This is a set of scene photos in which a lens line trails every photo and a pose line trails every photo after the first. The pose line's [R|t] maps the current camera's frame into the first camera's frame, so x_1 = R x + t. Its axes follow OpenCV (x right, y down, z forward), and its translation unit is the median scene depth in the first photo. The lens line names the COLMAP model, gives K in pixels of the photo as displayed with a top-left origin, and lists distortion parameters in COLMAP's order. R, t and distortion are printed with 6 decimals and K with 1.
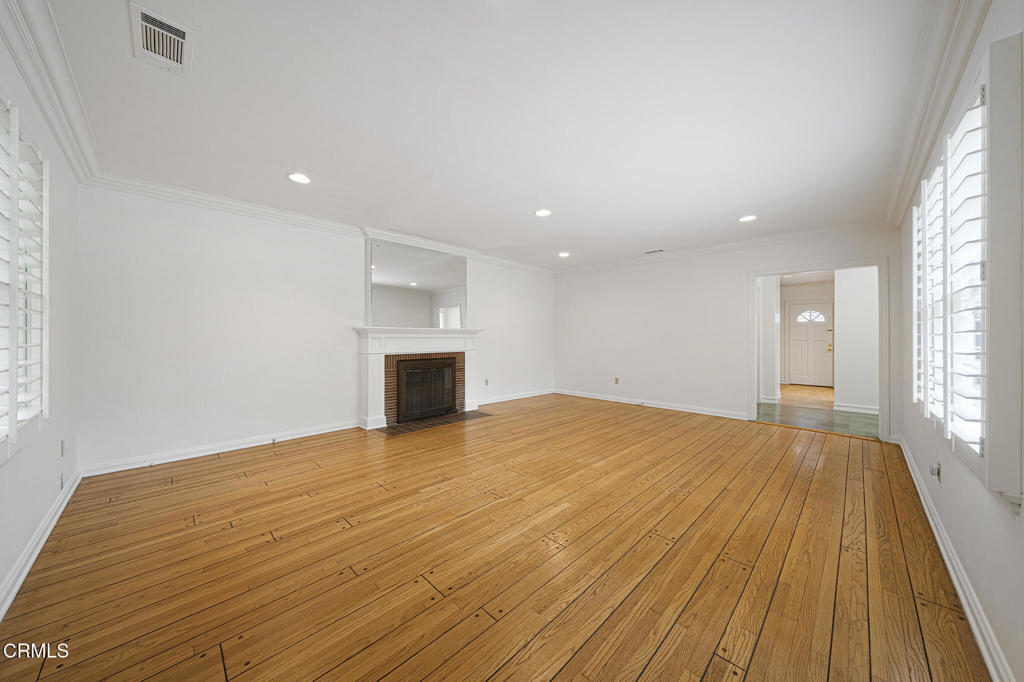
lens RADIAL K [[350.4, 0, 506.1], [0, 350.4, 339.7], [0, 0, 1]] dist [-0.001935, 0.000060]
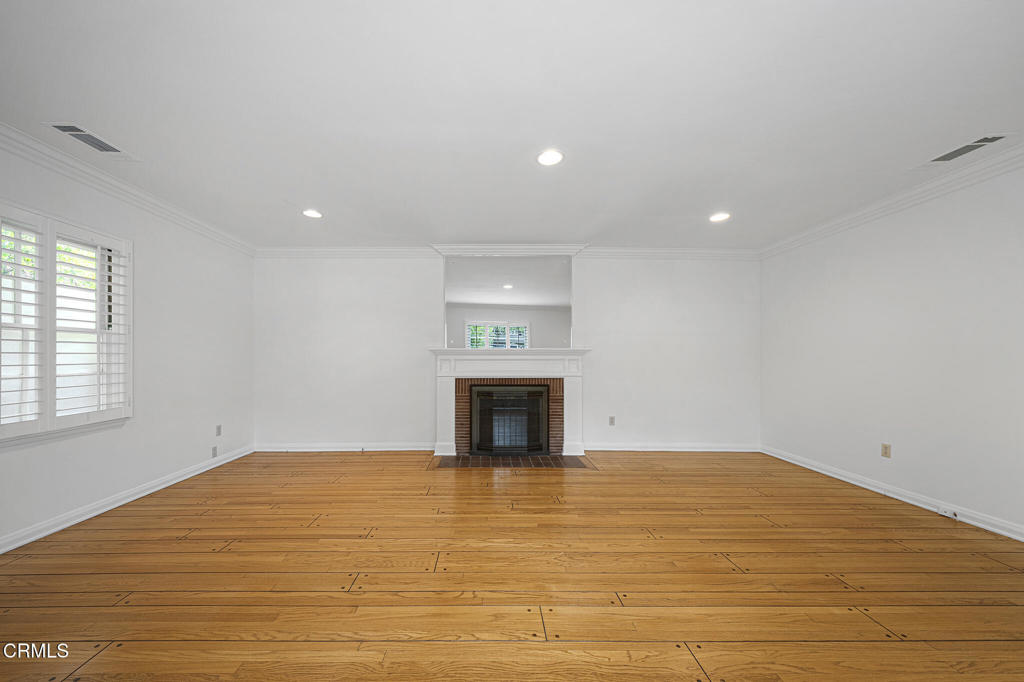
lens RADIAL K [[356.6, 0, 487.6], [0, 356.6, 361.1], [0, 0, 1]] dist [-0.002060, 0.000092]
pose [[0.713279, 0.004706, -0.700865, 0.379619], [-0.005762, 0.999983, 0.000850, -0.003603], [0.700857, 0.003432, 0.713294, 0.387174]]
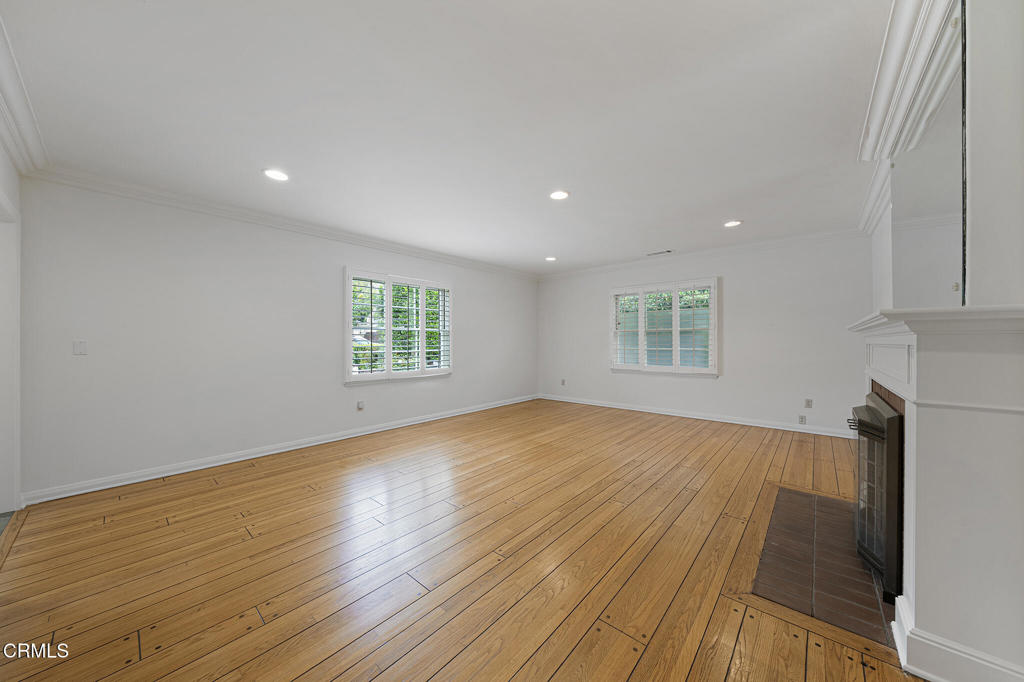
lens RADIAL K [[350.4, 0, 506.1], [0, 350.4, 339.7], [0, 0, 1]] dist [-0.001935, 0.000060]
pose [[-0.997932, -0.001157, -0.064269, 0.233908], [-0.001352, 0.999995, 0.002994, -0.014140], [0.064266, 0.003075, -0.997928, 1.494681]]
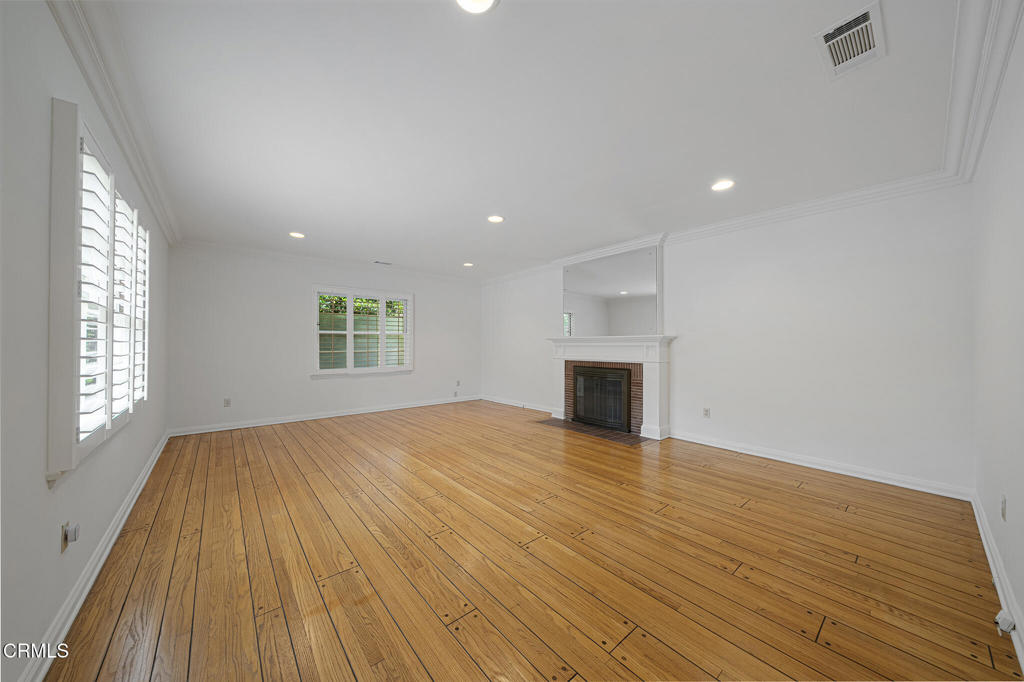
lens RADIAL K [[347.2, 0, 507.8], [0, 347.2, 348.7], [0, 0, 1]] dist [-0.000844, 0.000000]
pose [[-0.087517, 0.009077, -0.996122, 0.870422], [-0.010215, 0.999898, 0.010009, -0.006454], [0.996111, 0.011051, -0.087416, 0.912459]]
